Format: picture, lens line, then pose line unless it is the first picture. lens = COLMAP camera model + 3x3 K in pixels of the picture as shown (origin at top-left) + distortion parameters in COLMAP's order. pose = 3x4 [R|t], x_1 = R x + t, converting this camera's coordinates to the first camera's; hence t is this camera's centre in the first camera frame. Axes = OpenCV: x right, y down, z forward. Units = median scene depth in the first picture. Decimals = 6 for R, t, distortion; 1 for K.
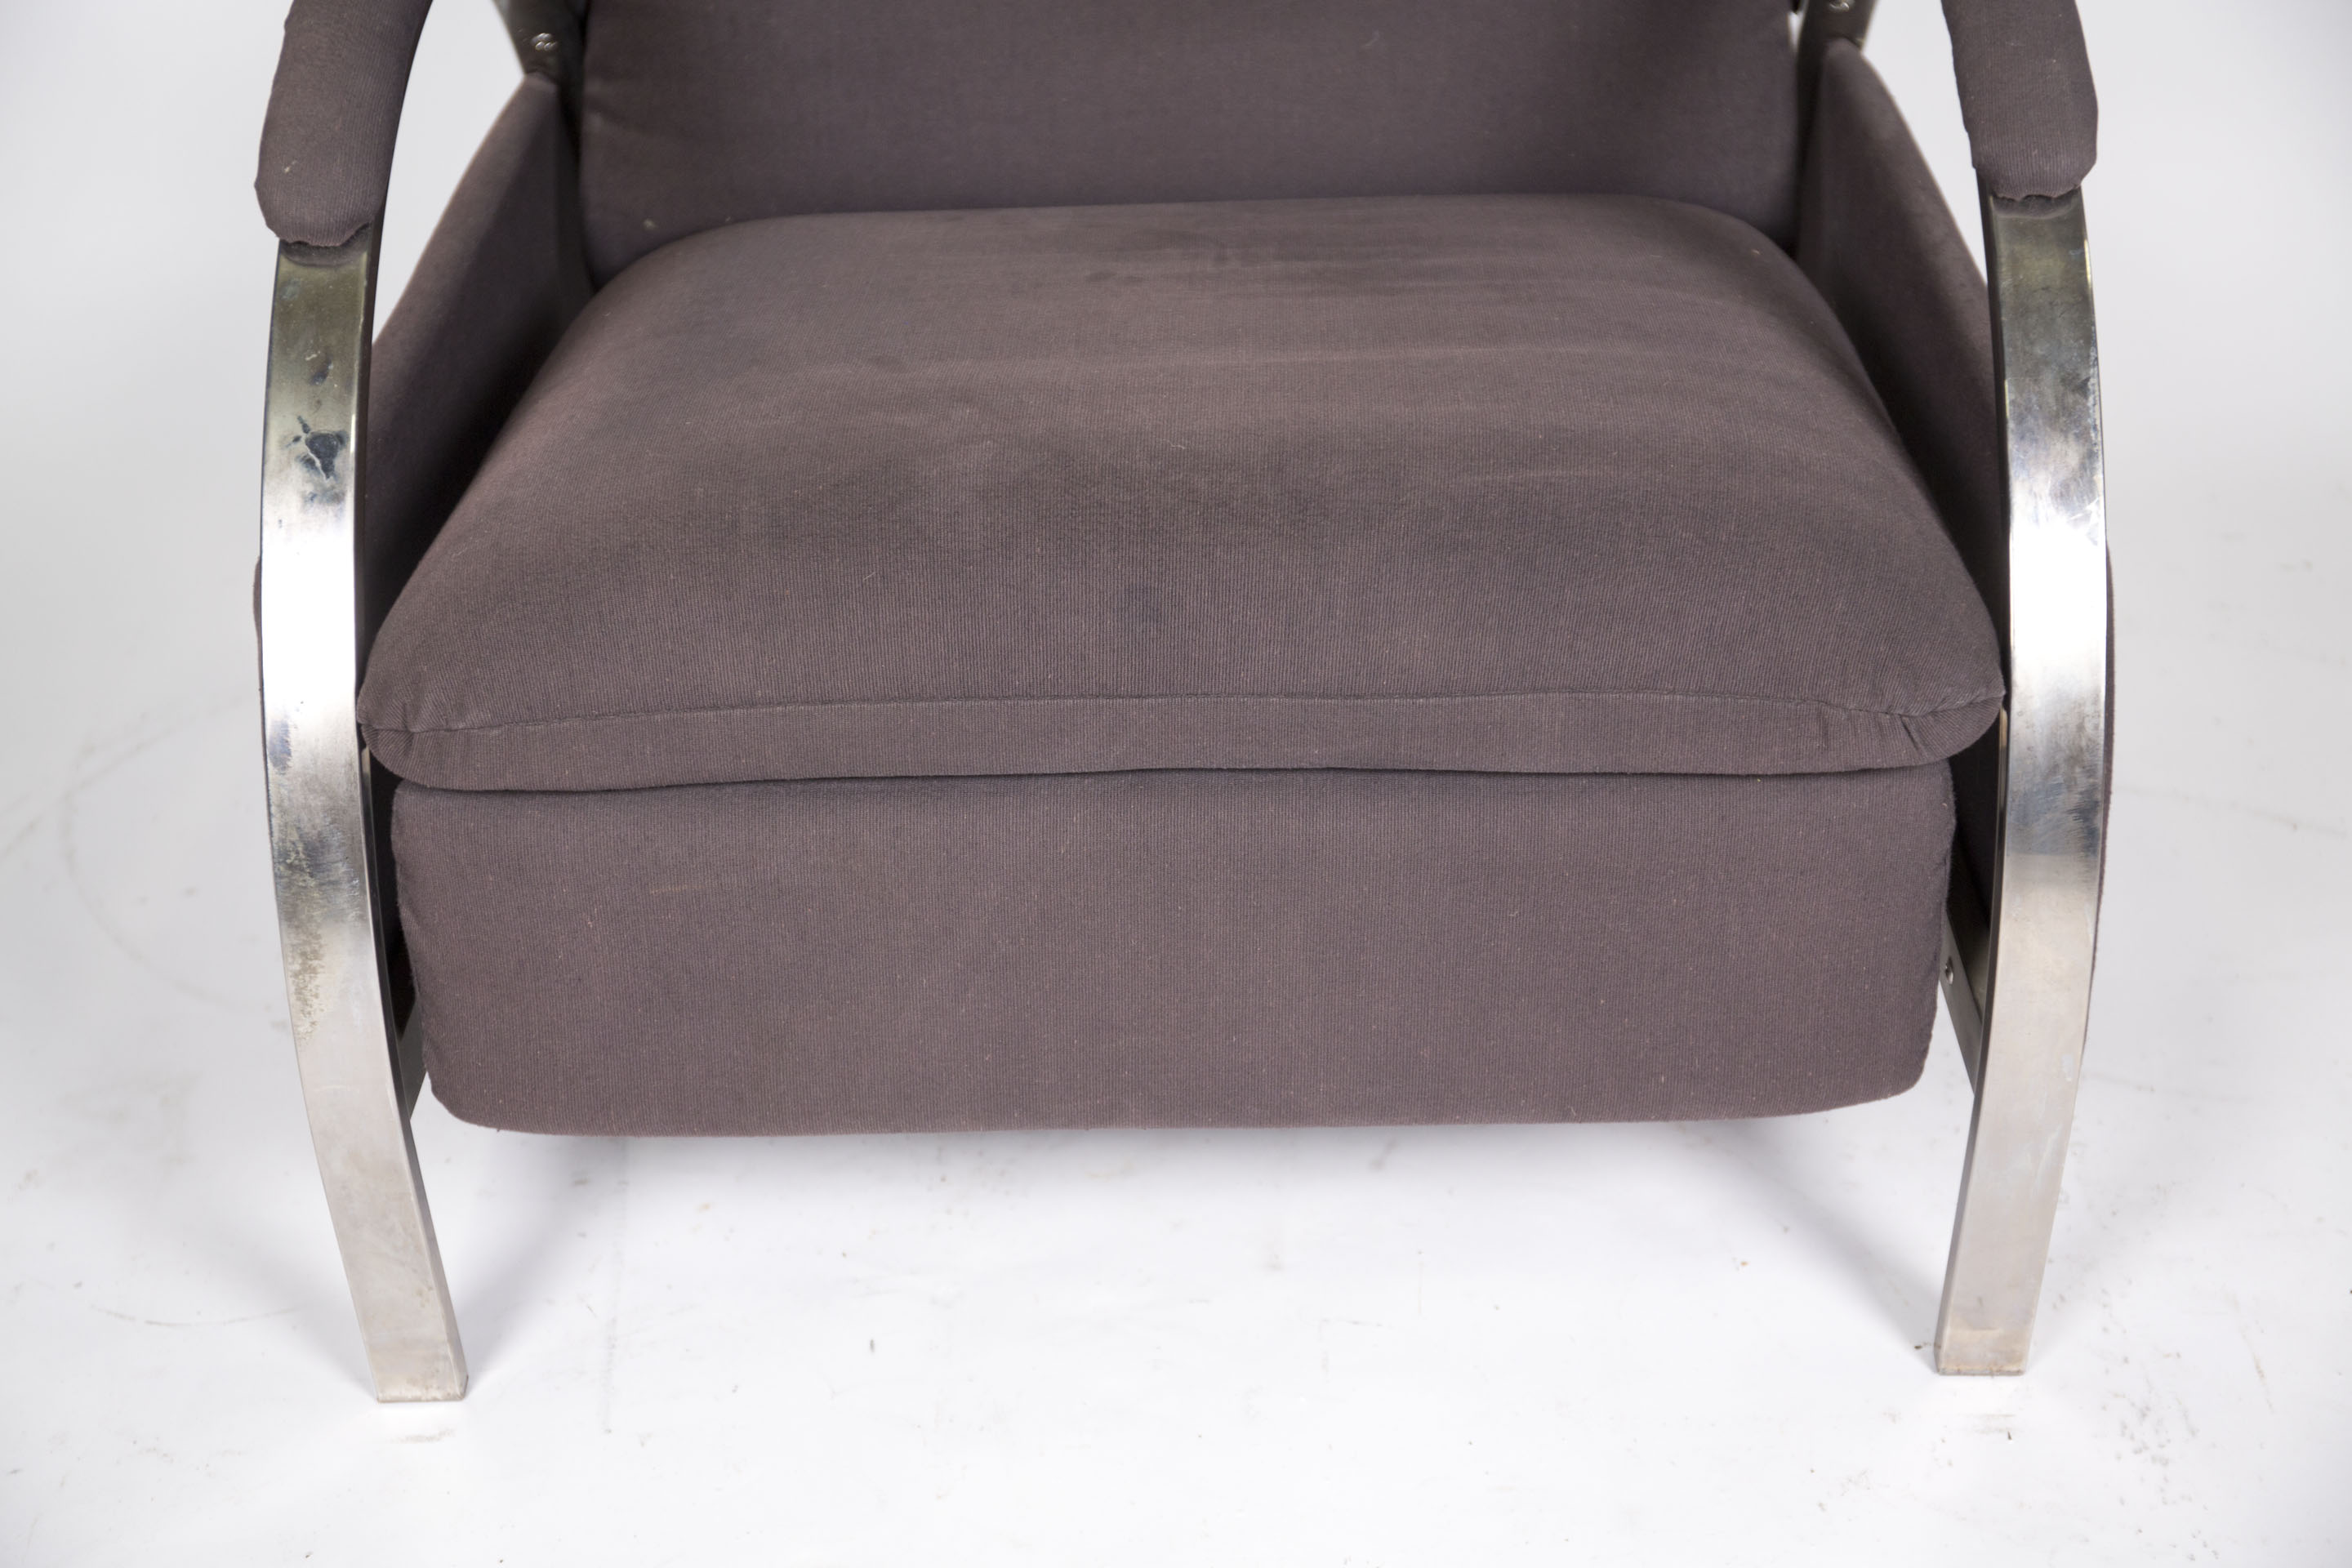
lens RADIAL K [[3401.5, 0, 1176.0], [0, 3401.5, 784.0], [0, 0, 1]] dist [0.041502, 0.075640]
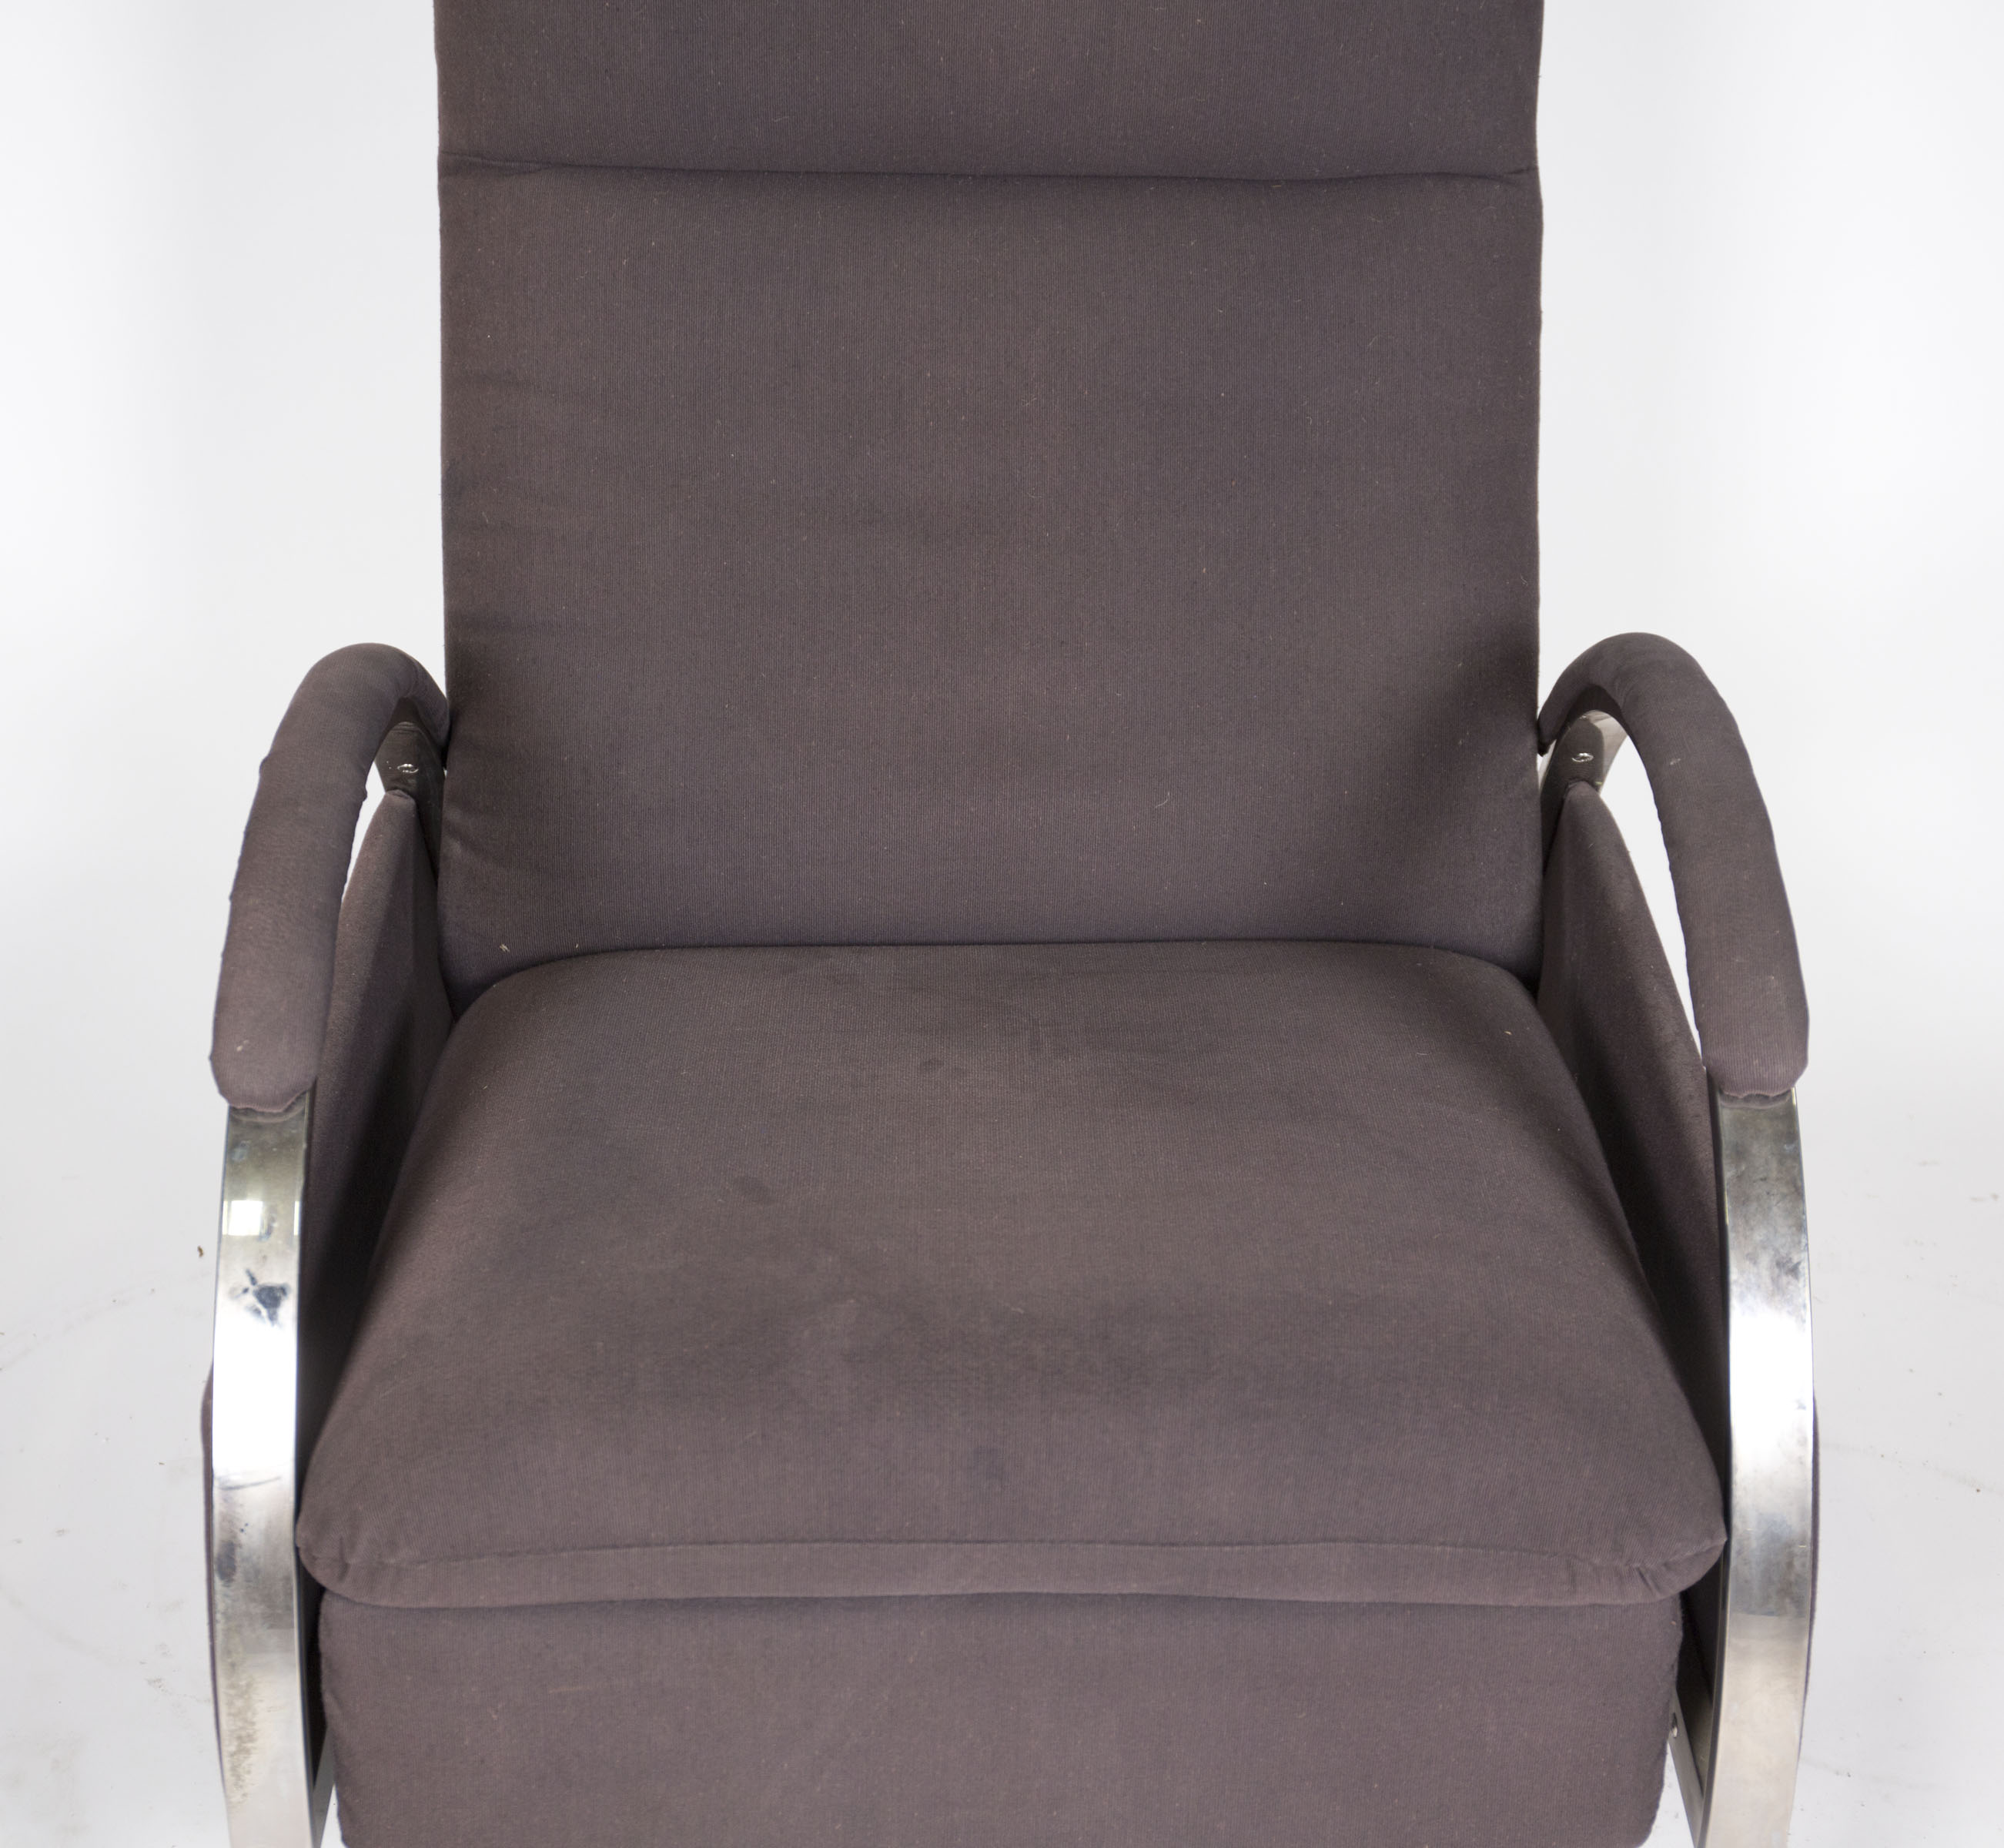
lens RADIAL K [[3555.5, 0, 980.8], [0, 3555.5, 923.1], [0, 0, 1]] dist [0.011921, 0.151048]
pose [[0.999203, 0.015238, 0.036882, -0.057461], [-0.014904, 0.999846, -0.009312, -0.216592], [-0.037018, 0.008755, 0.999276, -0.200636]]
